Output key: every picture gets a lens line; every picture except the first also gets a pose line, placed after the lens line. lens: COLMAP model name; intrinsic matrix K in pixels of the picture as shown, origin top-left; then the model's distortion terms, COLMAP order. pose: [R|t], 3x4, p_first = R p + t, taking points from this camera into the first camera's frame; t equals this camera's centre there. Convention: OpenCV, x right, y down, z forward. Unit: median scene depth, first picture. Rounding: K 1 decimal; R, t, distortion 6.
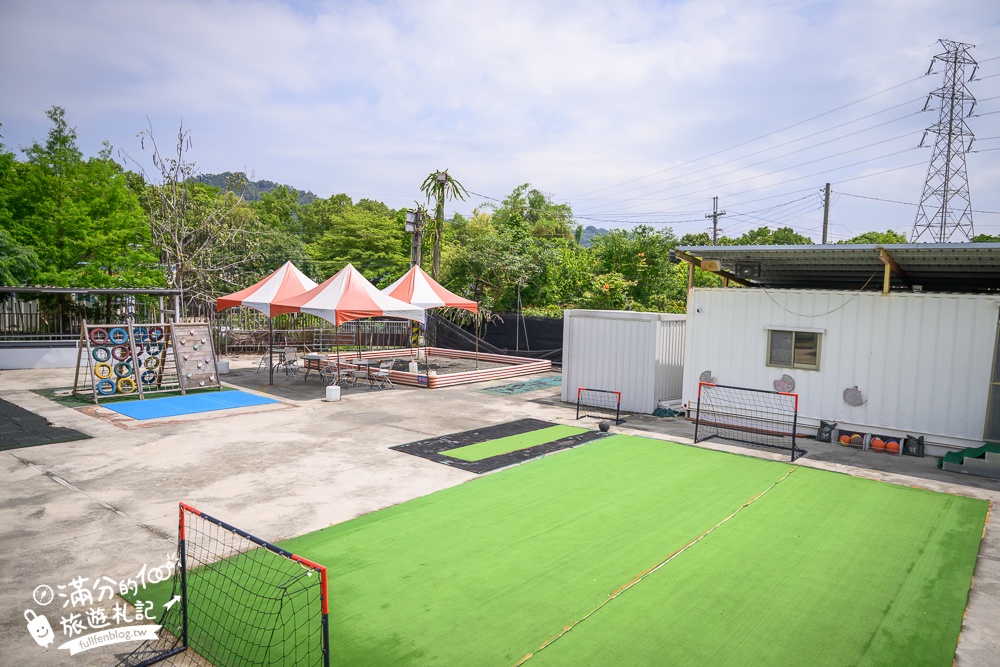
lens RADIAL K [[676.4, 0, 507.3], [0, 676.4, 328.8], [0, 0, 1]] dist [0.000022, 0.000630]
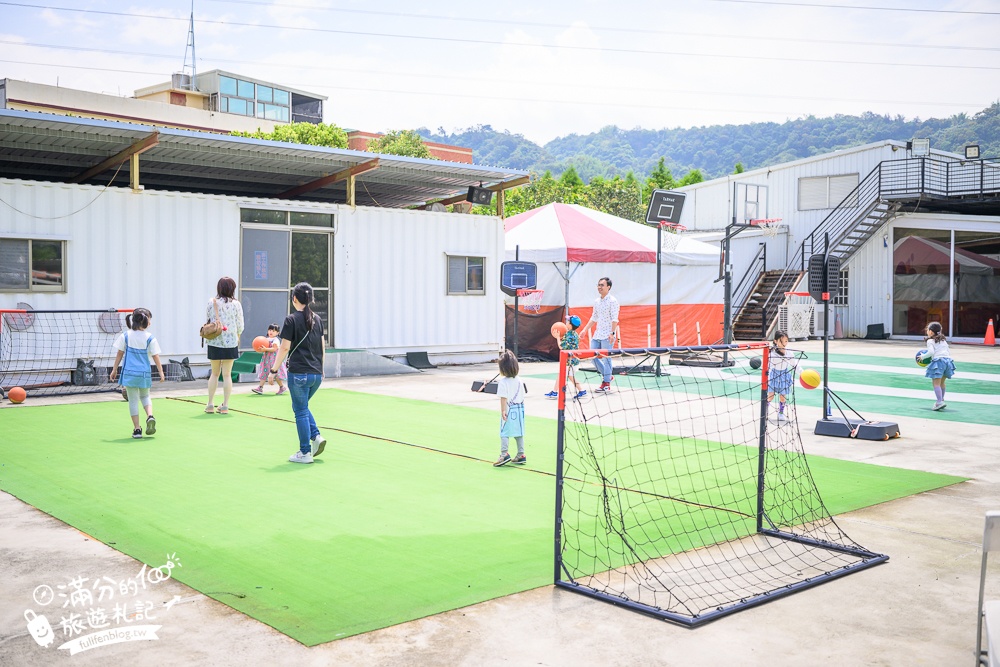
lens RADIAL K [[1043.5, 0, 499.7], [0, 1043.5, 333.0], [0, 0, 1]] dist [-0.010100, 0.000000]
pose [[0.167559, -0.065799, 0.983664, -0.287329], [0.057653, 0.996717, 0.056851, 0.033981], [-0.984175, 0.047185, 0.170803, 0.170141]]
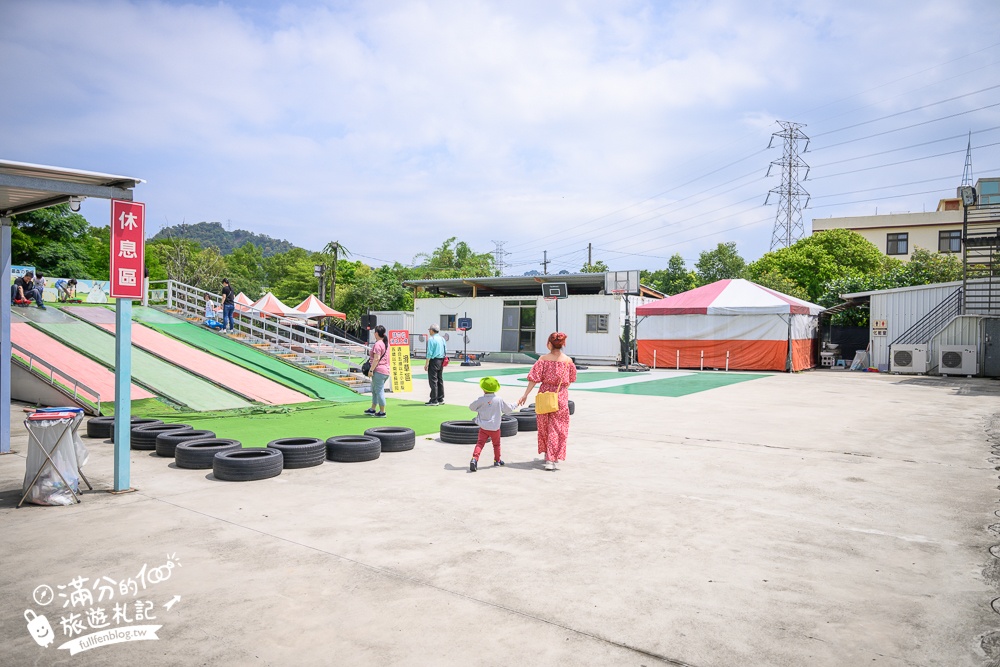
lens RADIAL K [[676.4, 0, 504.1], [0, 676.4, 342.9], [0, 0, 1]] dist [0.000022, 0.000630]
pose [[0.999497, -0.016319, 0.027194, 0.276642], [0.017530, 0.998836, -0.044930, 0.107525], [-0.026429, 0.045384, 0.998620, -0.702819]]
